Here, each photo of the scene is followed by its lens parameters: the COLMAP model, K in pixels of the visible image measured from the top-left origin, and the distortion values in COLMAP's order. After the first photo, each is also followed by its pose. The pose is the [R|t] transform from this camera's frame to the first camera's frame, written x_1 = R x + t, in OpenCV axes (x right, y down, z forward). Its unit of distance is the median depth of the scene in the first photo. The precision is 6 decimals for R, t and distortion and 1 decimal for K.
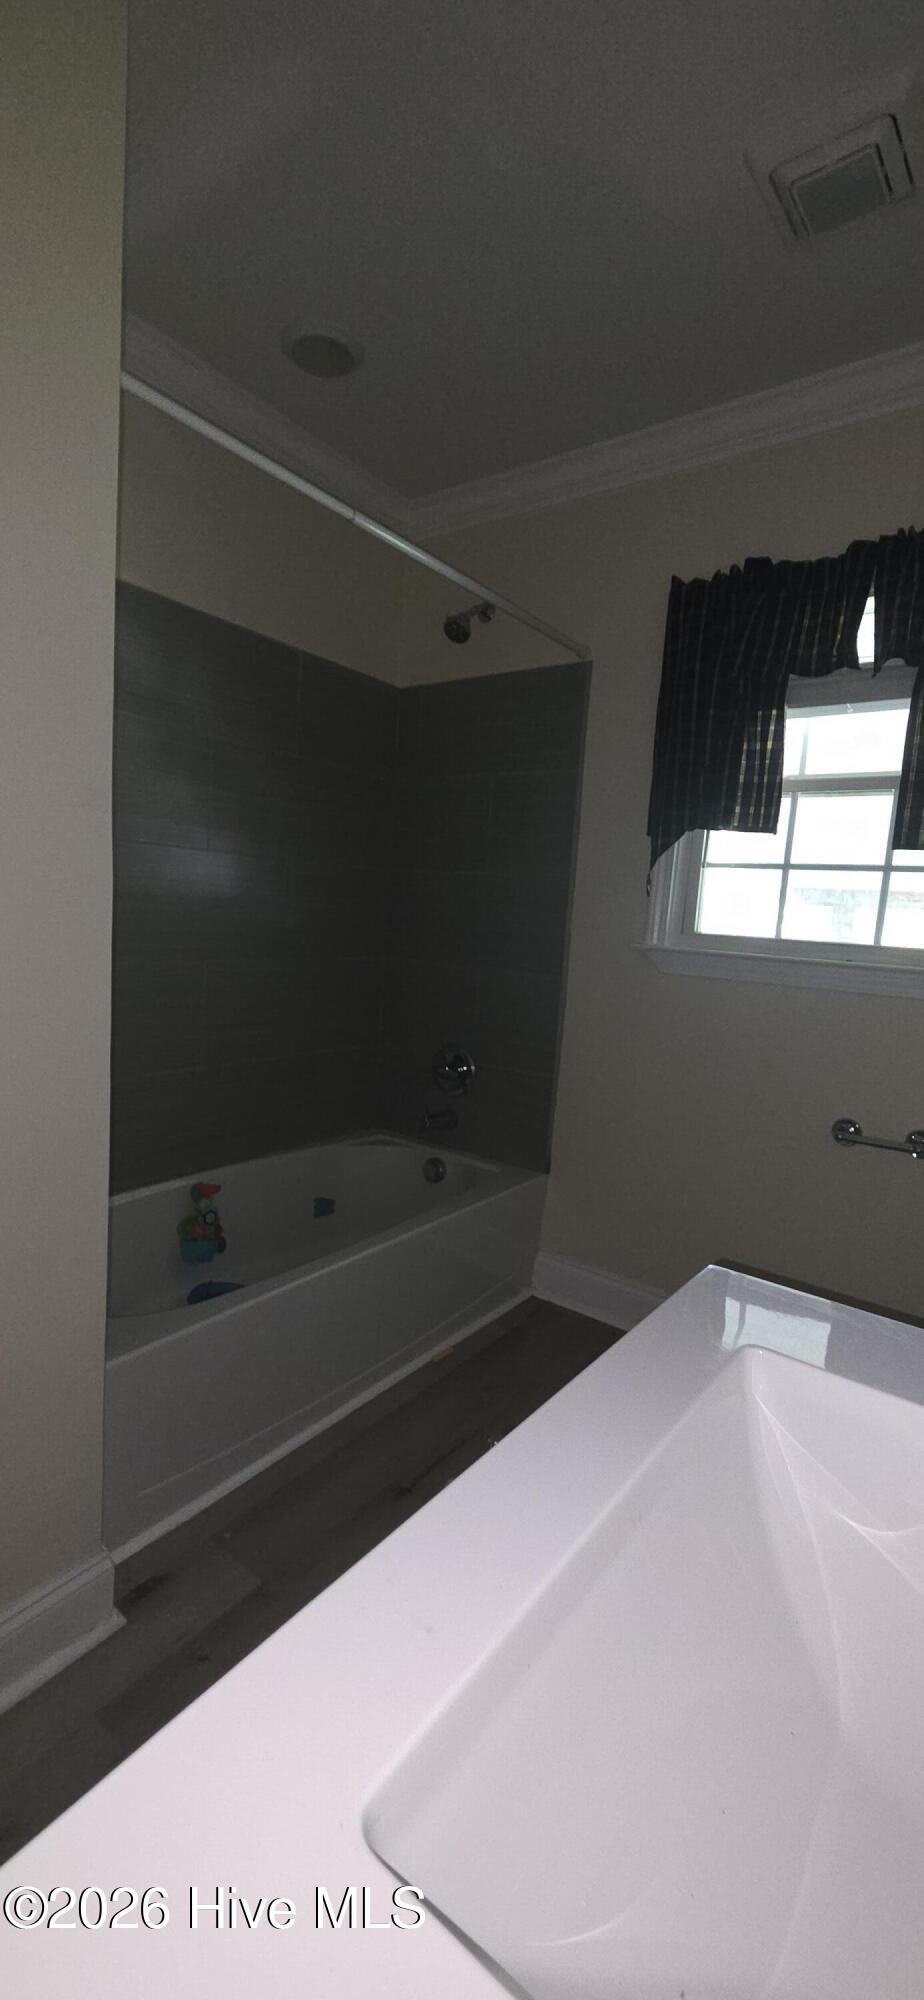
lens RADIAL K [[812.1, 0, 457.1], [0, 812.1, 1005.6], [0, 0, 1]] dist [-0.002169, 0.000384]
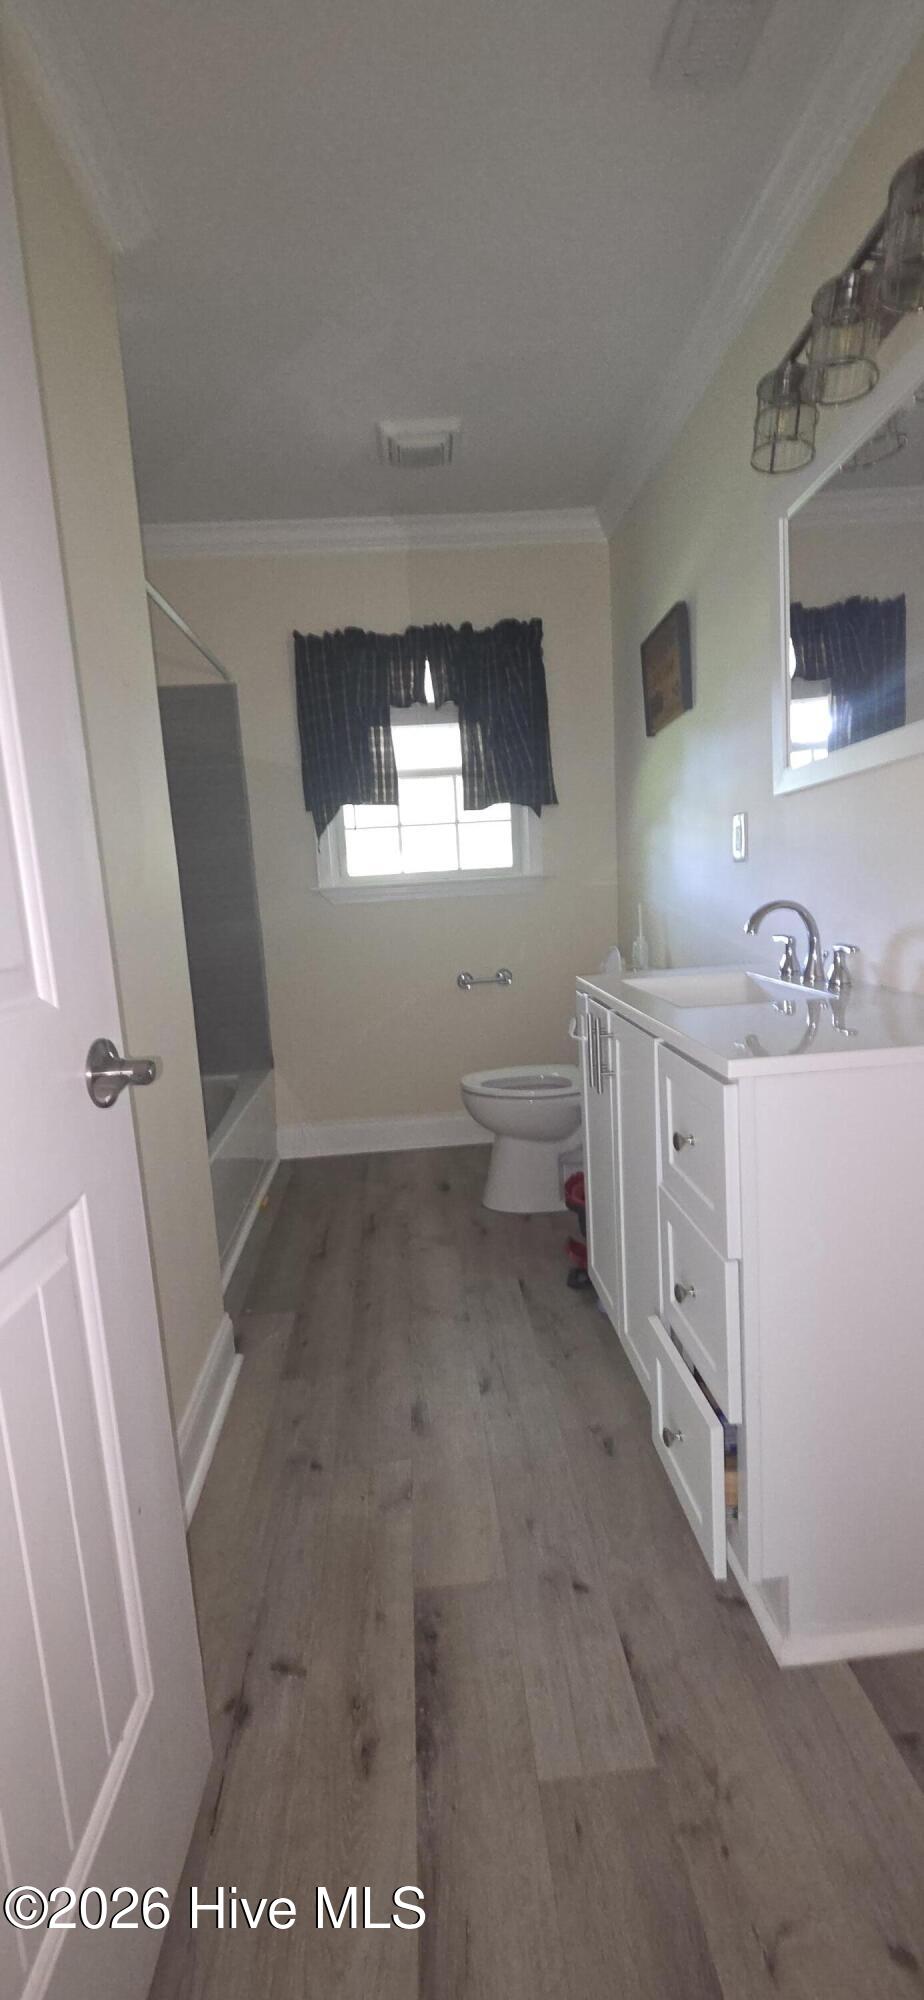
lens RADIAL K [[812.1, 0, 467.2], [0, 812.1, 999.8], [0, 0, 1]] dist [-0.002169, 0.000384]
pose [[0.743378, -0.198371, 0.638778, -0.601124], [0.188852, 0.978401, 0.084063, 0.053572], [-0.641657, 0.058144, 0.764785, -0.283607]]
